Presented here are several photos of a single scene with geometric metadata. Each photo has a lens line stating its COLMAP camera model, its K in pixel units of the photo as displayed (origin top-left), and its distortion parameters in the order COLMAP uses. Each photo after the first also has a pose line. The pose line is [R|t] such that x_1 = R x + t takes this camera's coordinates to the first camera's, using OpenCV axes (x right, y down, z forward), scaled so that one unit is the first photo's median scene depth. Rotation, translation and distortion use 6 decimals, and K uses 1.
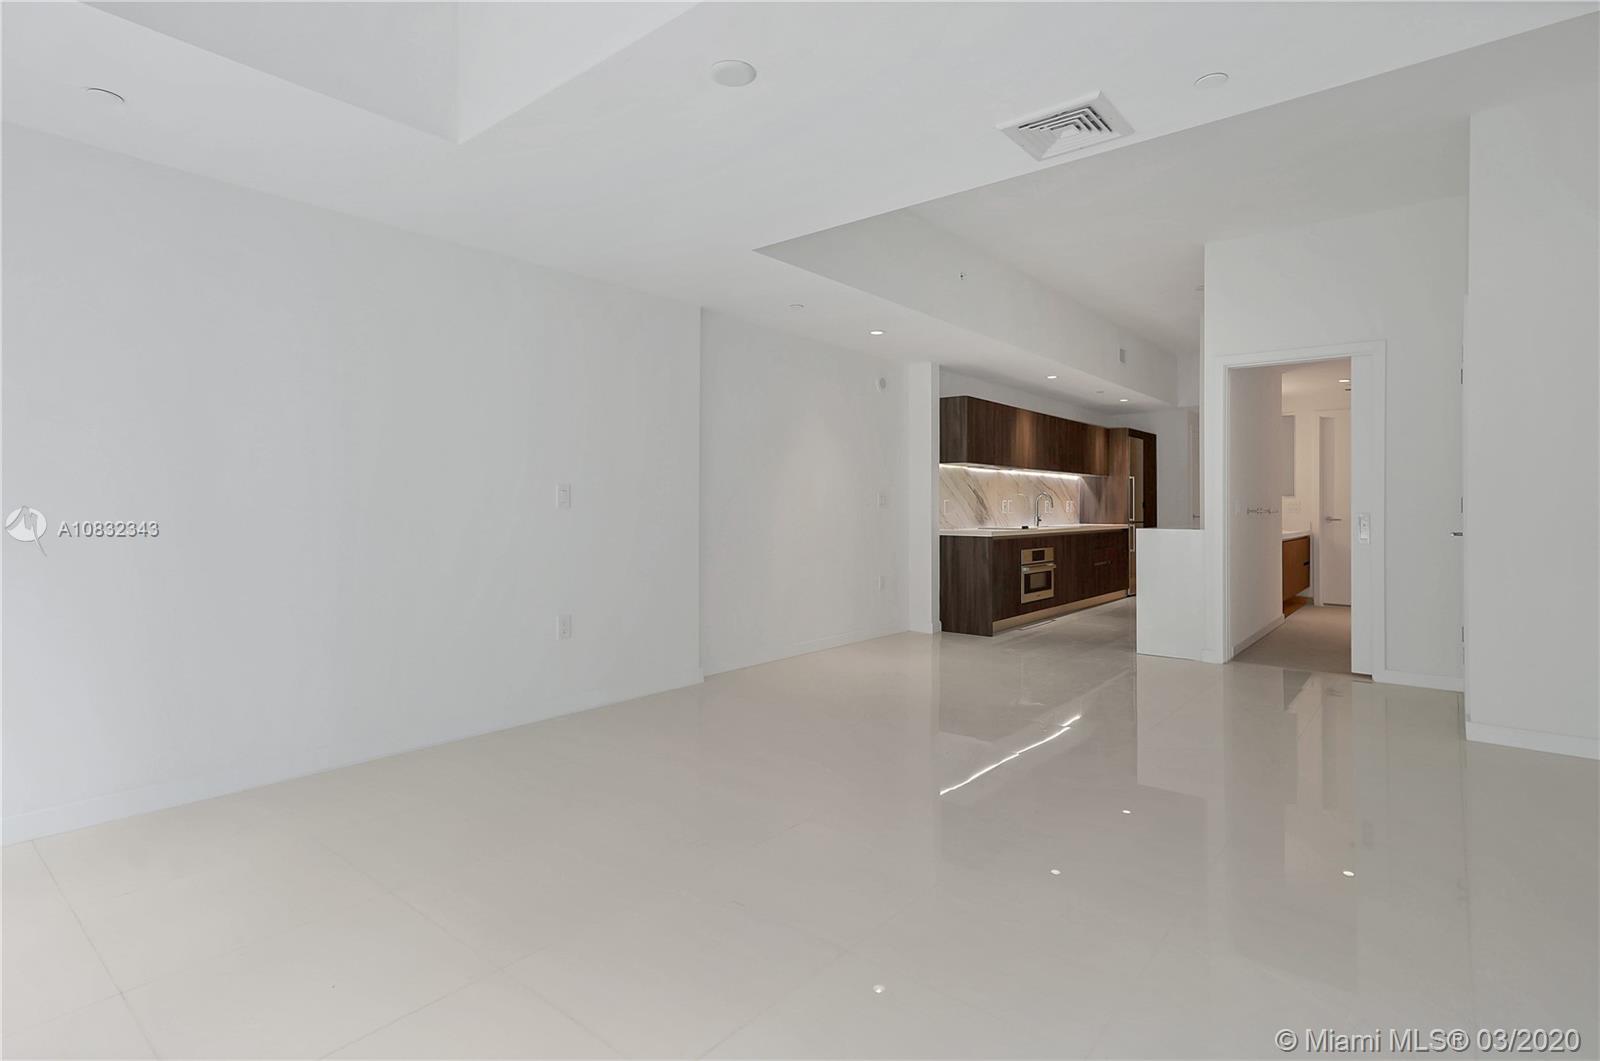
lens RADIAL K [[803.0, 0, 802.9], [0, 803.0, 504.2], [0, 0, 1]] dist [-0.000027, 0.000180]
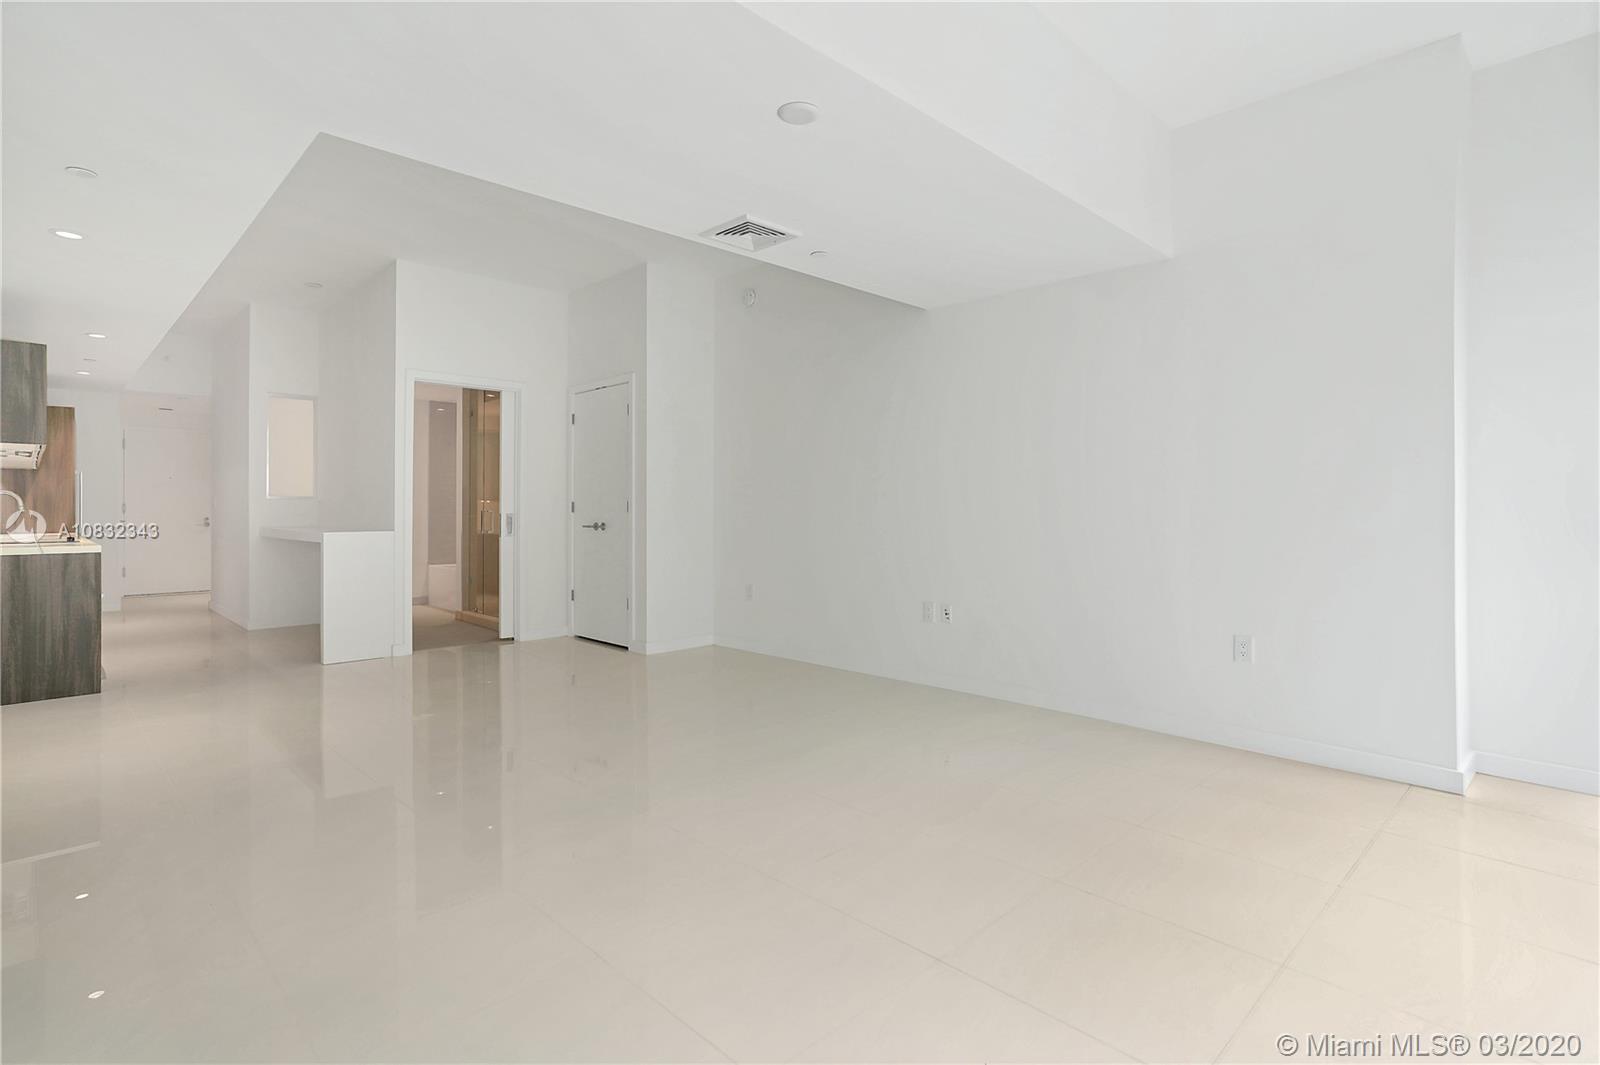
lens RADIAL K [[779.3, 0, 797.8], [0, 779.3, 505.8], [0, 0, 1]] dist [0.003174, 0.001646]
pose [[0.106427, 0.004345, 0.994311, -0.329202], [-0.004263, 0.999983, -0.003913, 0.000059], [-0.994311, -0.003822, 0.106444, 0.257460]]
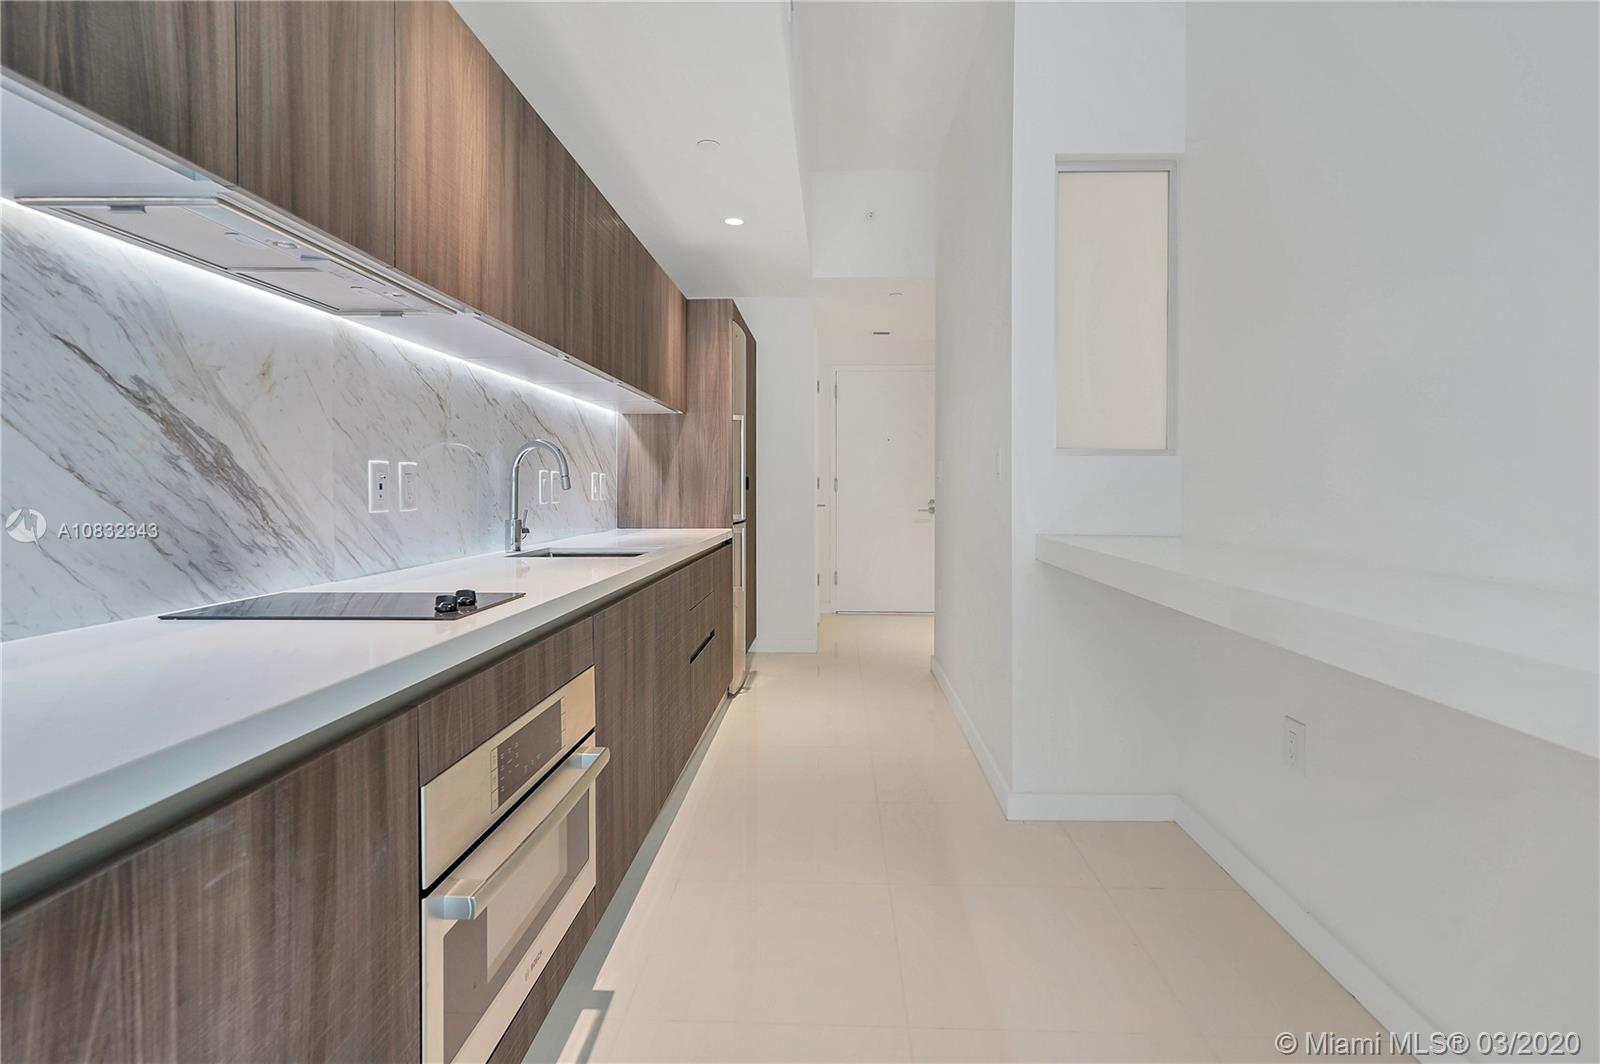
lens RADIAL K [[779.3, 0, 797.8], [0, 779.3, 505.3], [0, 0, 1]] dist [0.003174, 0.001646]
pose [[0.802310, -0.012207, 0.596783, 0.220074], [-0.003574, 0.999675, 0.025252, 0.002732], [-0.596897, -0.022393, 0.802005, 0.764756]]
